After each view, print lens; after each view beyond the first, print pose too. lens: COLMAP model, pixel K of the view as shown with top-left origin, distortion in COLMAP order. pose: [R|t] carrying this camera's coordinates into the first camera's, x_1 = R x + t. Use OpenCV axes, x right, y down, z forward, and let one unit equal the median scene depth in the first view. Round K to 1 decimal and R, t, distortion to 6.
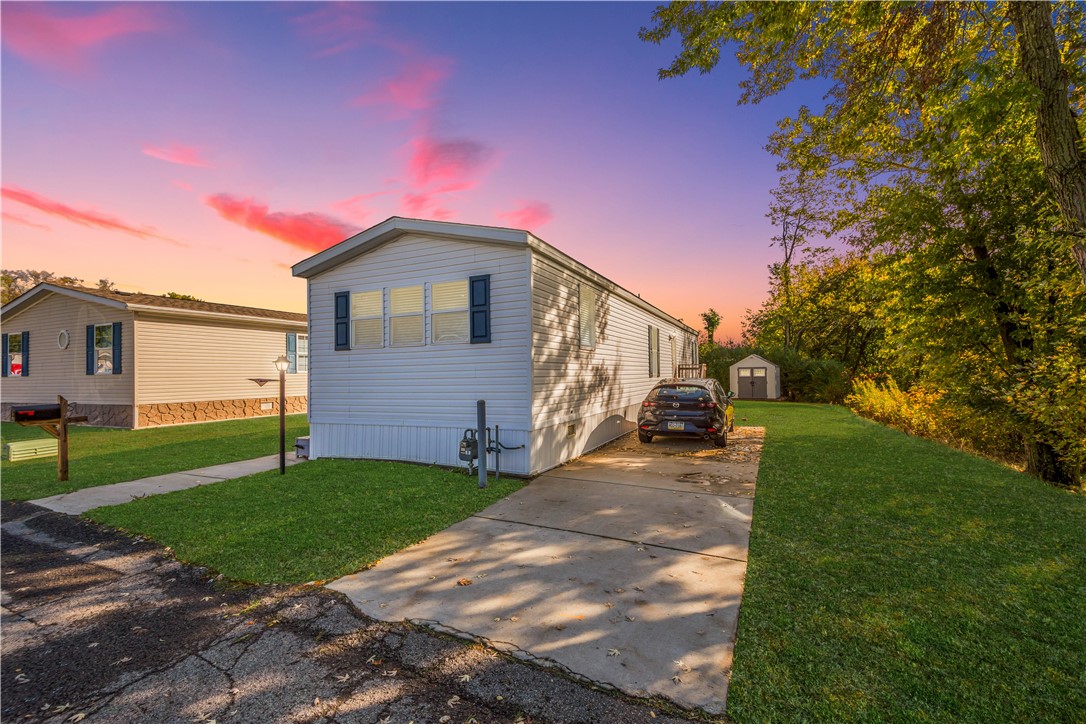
lens RADIAL K [[490.3, 0, 547.0], [0, 490.3, 368.2], [0, 0, 1]] dist [0.010856, -0.003140]
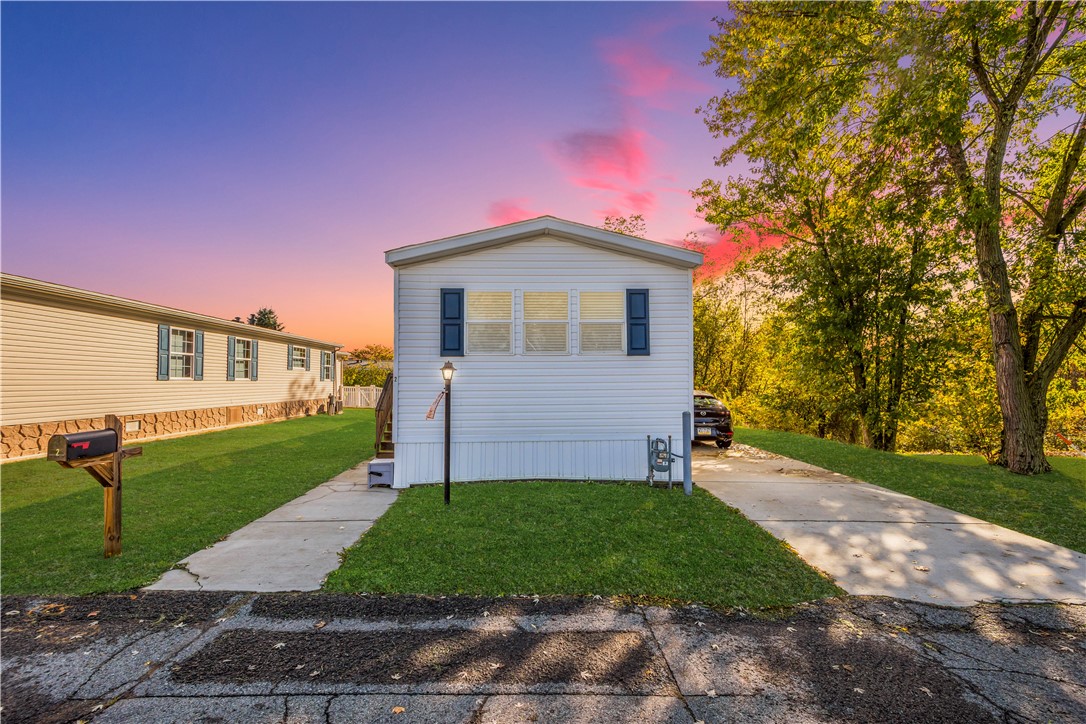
lens RADIAL K [[490.3, 0, 548.2], [0, 490.3, 363.6], [0, 0, 1]] dist [0.010856, -0.003140]
pose [[0.884861, 0.029543, 0.464917, -1.034227], [-0.015583, 0.999306, -0.033843, 0.004065], [-0.465594, 0.022702, 0.884707, 0.256422]]
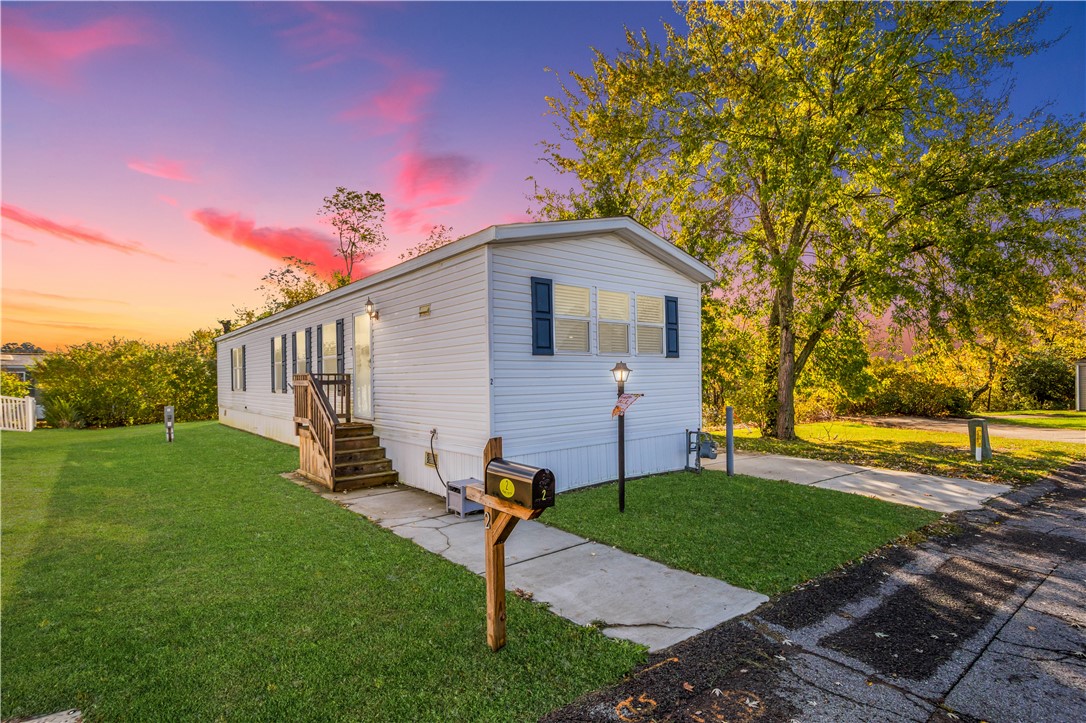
lens RADIAL K [[525.3, 0, 554.7], [0, 525.3, 374.8], [0, 0, 1]] dist [0.003252, -0.003573]
pose [[0.421276, 0.016895, 0.906775, -1.780300], [-0.004398, 0.999853, -0.016586, 0.011624], [-0.906922, 0.002999, 0.421289, 0.995945]]
